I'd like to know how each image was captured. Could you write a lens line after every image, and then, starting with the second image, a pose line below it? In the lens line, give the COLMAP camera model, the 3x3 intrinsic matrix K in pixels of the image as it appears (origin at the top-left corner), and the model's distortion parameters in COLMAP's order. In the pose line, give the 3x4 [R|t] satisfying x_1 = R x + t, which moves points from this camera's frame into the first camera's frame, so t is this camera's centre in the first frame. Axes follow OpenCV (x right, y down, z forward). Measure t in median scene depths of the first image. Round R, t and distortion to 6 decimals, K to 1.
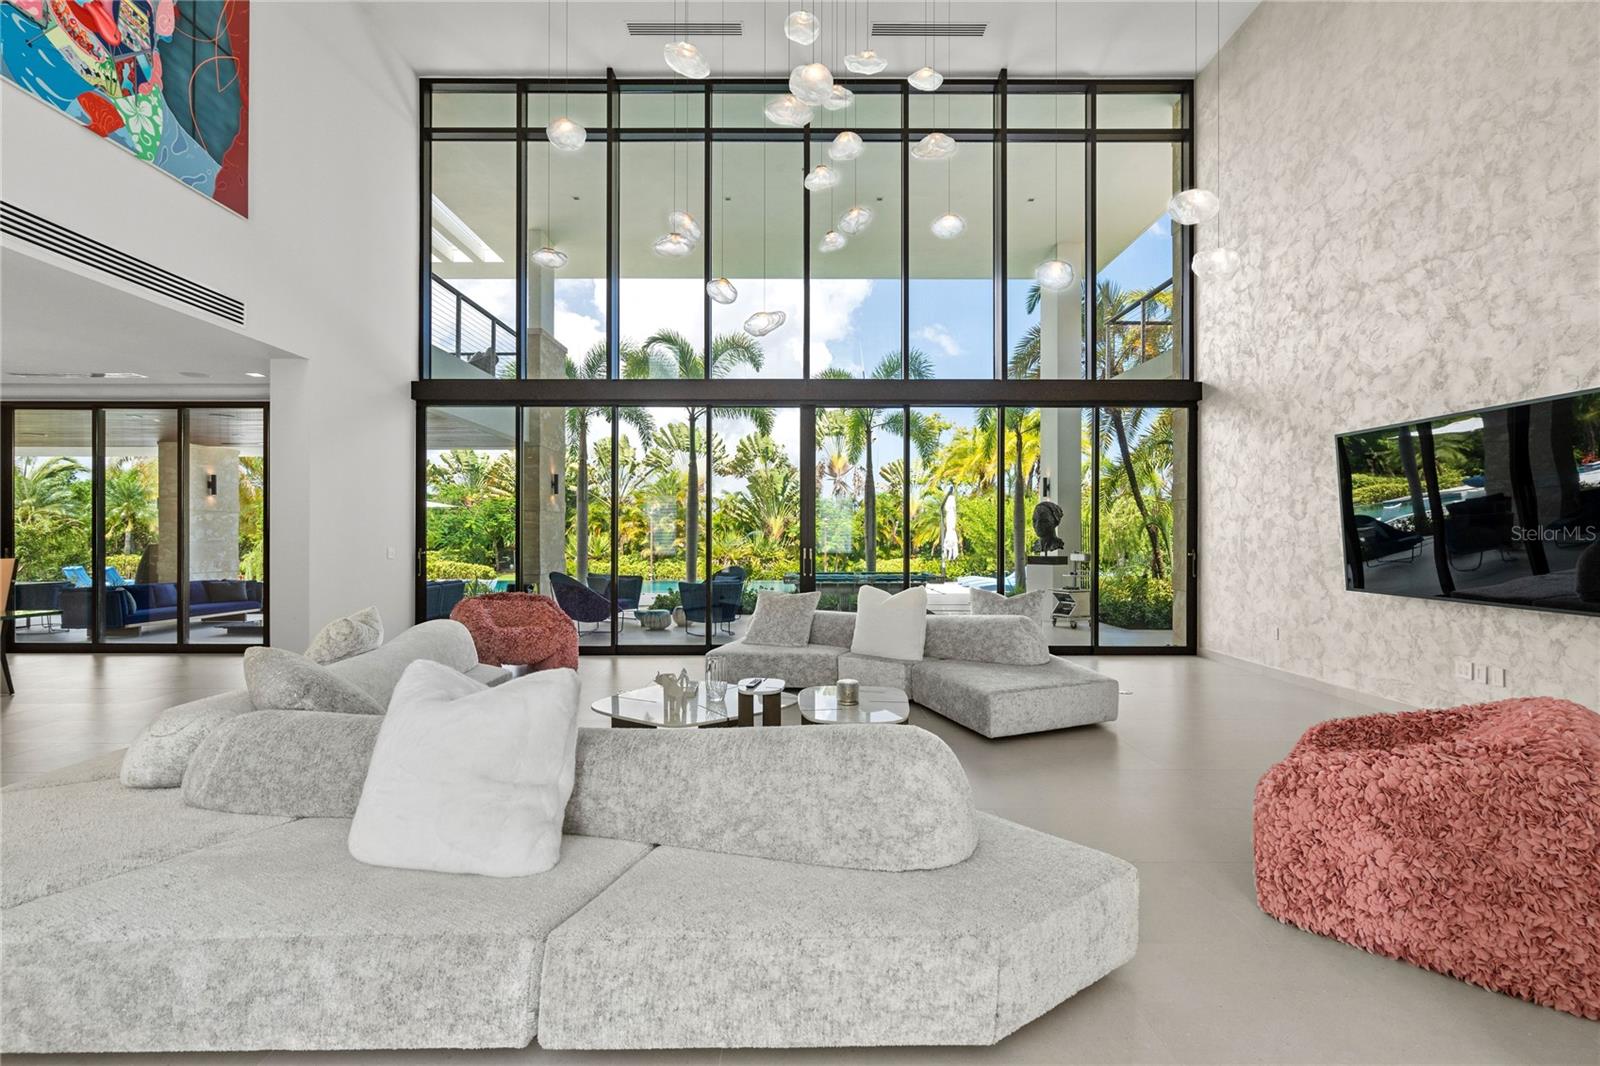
lens RADIAL K [[715.0, 0, 811.9], [0, 715.0, 531.5], [0, 0, 1]] dist [-0.007010, 0.001770]
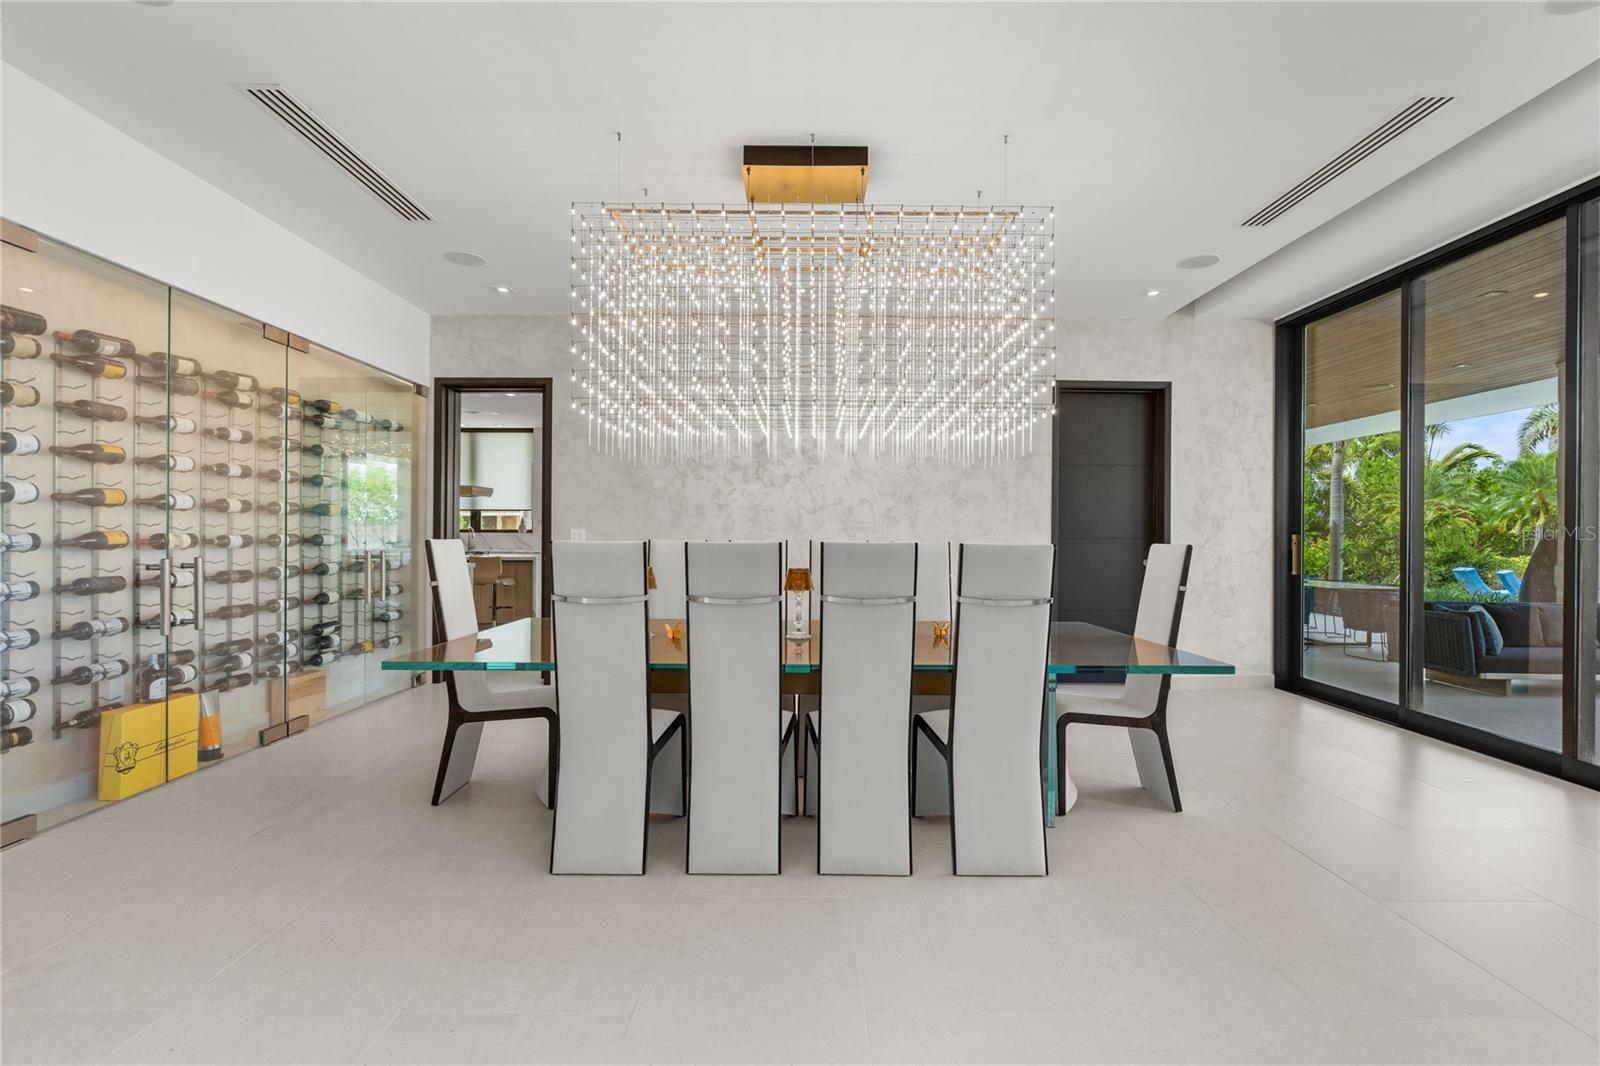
lens RADIAL K [[715.0, 0, 800.0], [0, 715.0, 538.1], [0, 0, 1]] dist [-0.007010, 0.001770]
pose [[-0.013933, 0.001973, -0.999901, -0.778465], [0.005328, 0.999984, 0.001899, 0.039391], [0.999889, -0.005302, -0.013944, 0.929887]]
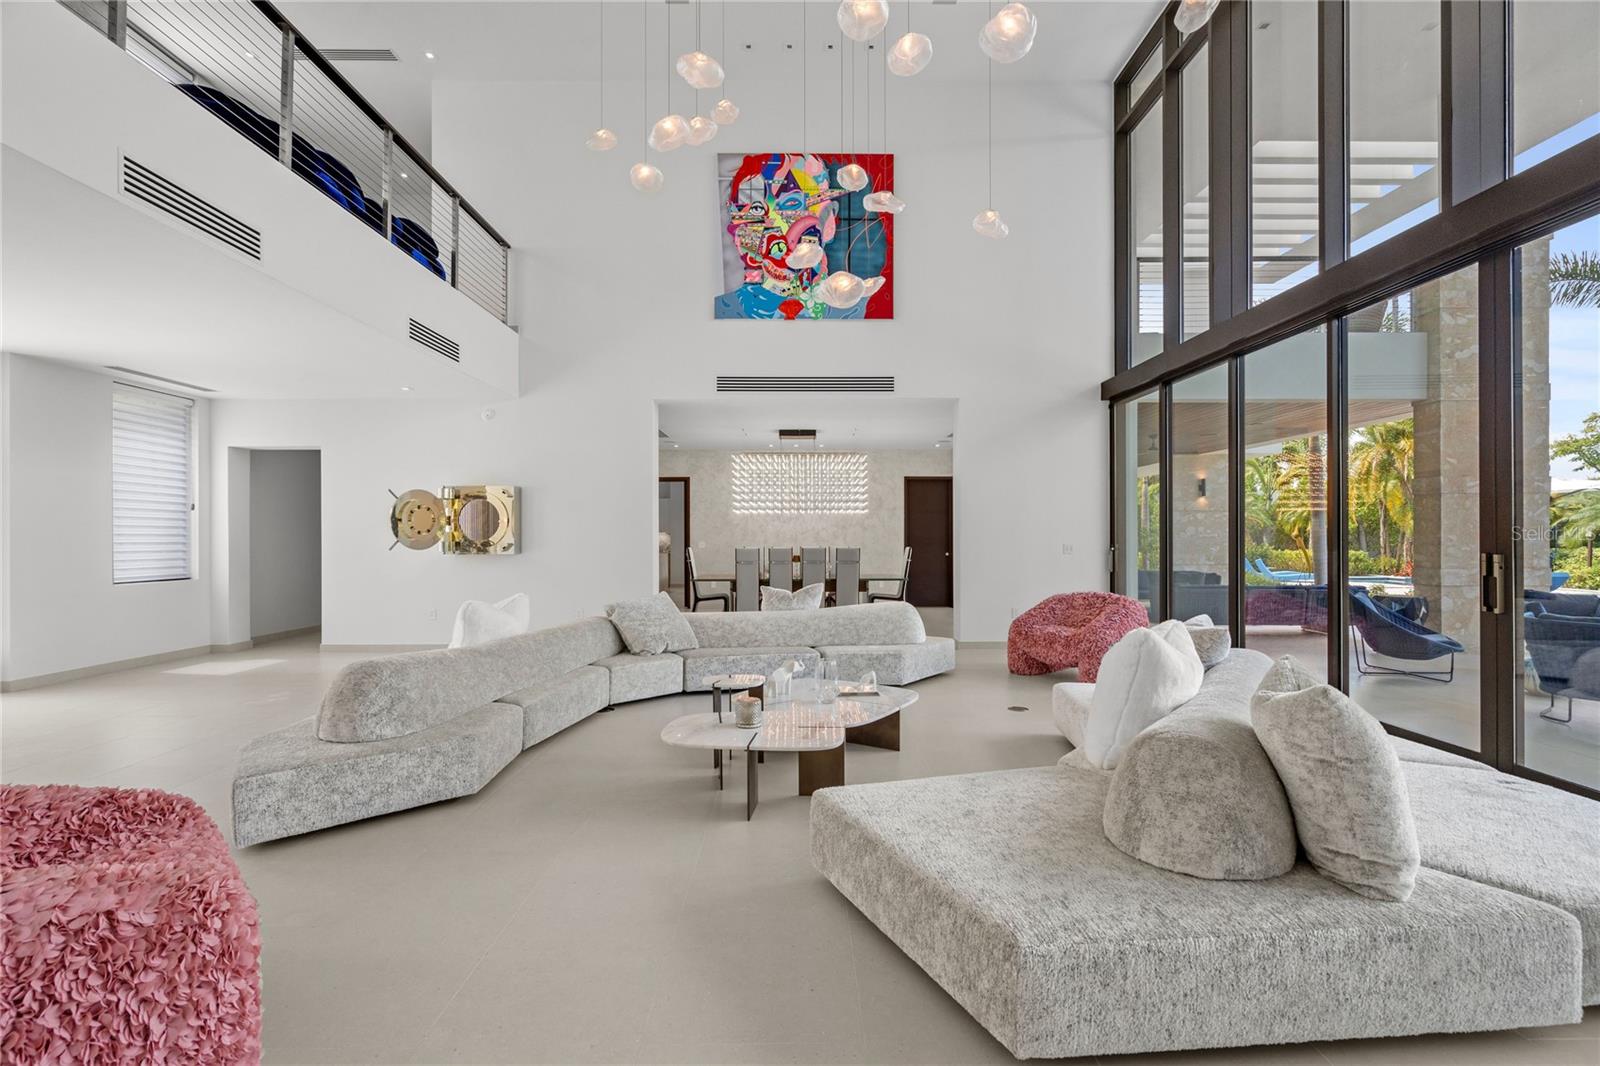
lens RADIAL K [[715.0, 0, 800.2], [0, 715.0, 533.9], [0, 0, 1]] dist [-0.007010, 0.001770]
pose [[-0.005375, -0.004992, -0.999973, 0.806880], [0.014280, 0.999885, -0.005068, 0.013705], [0.999884, -0.014307, -0.005303, 0.942403]]
